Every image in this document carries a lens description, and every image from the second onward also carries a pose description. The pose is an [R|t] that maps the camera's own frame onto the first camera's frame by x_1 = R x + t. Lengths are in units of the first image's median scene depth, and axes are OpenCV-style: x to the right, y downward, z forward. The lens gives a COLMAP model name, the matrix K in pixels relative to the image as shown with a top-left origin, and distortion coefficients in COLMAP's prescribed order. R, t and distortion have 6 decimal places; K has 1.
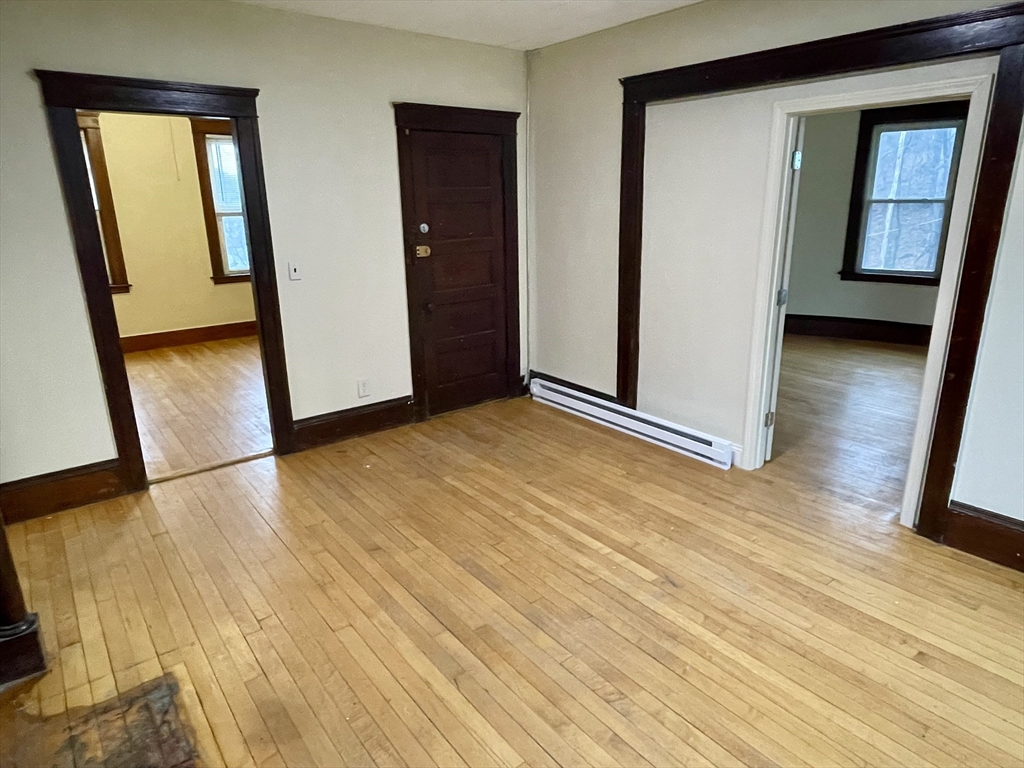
lens RADIAL K [[619.7, 0, 520.7], [0, 619.7, 387.7], [0, 0, 1]] dist [-0.006130, -0.002558]
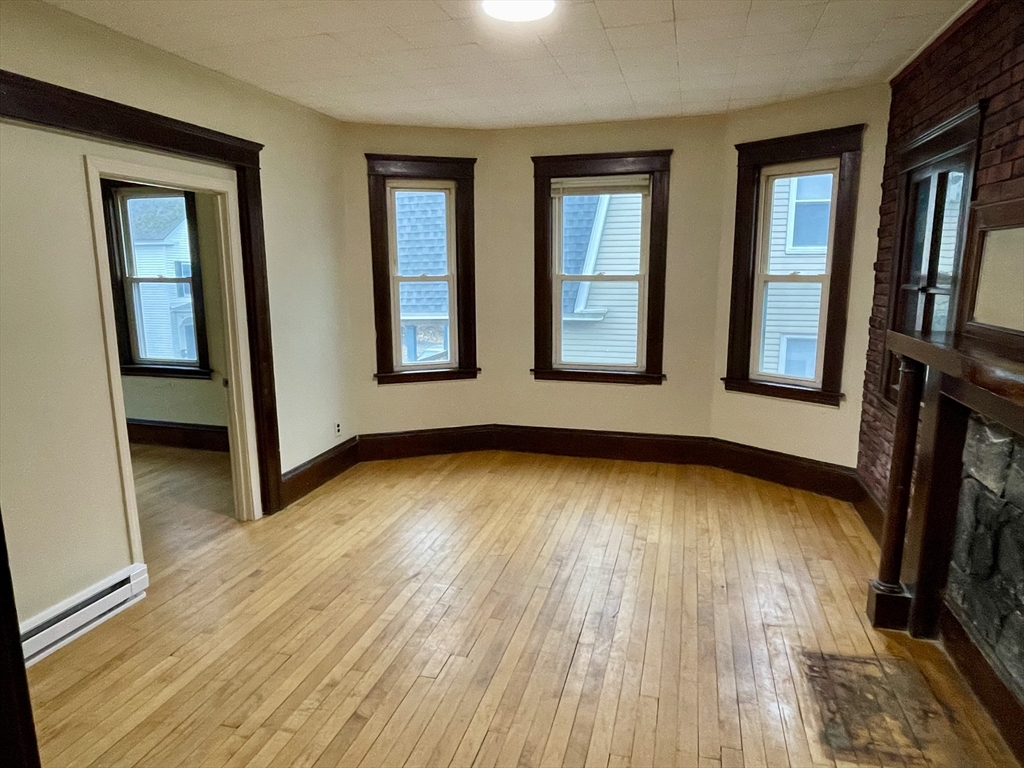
lens RADIAL K [[633.4, 0, 515.7], [0, 633.4, 379.7], [0, 0, 1]] dist [-0.000148, 0.002921]
pose [[-0.584369, -0.126484, 0.801570, -0.782571], [0.251914, 0.910701, 0.327358, -0.372448], [-0.771396, 0.393224, -0.500323, 1.283435]]
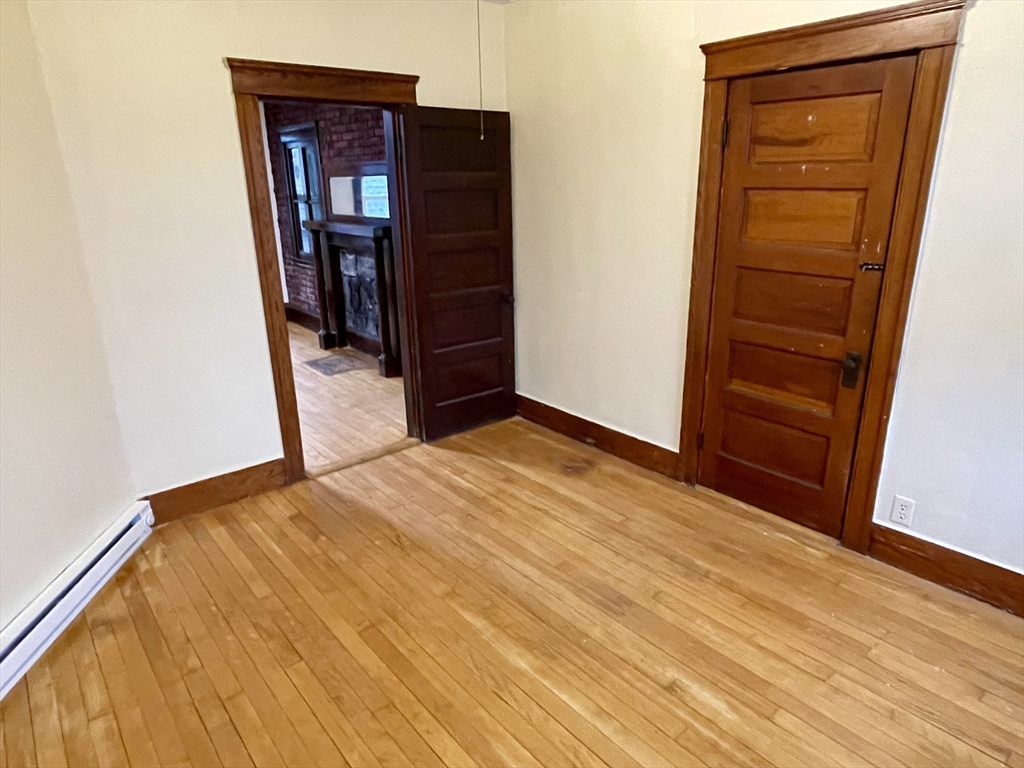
lens RADIAL K [[633.4, 0, 515.7], [0, 633.4, 379.7], [0, 0, 1]] dist [-0.000148, 0.002921]
pose [[-0.999312, 0.035845, -0.009562, -1.038164], [0.023941, 0.819999, 0.571864, -0.778500], [0.028339, 0.571241, -0.820293, 2.504222]]
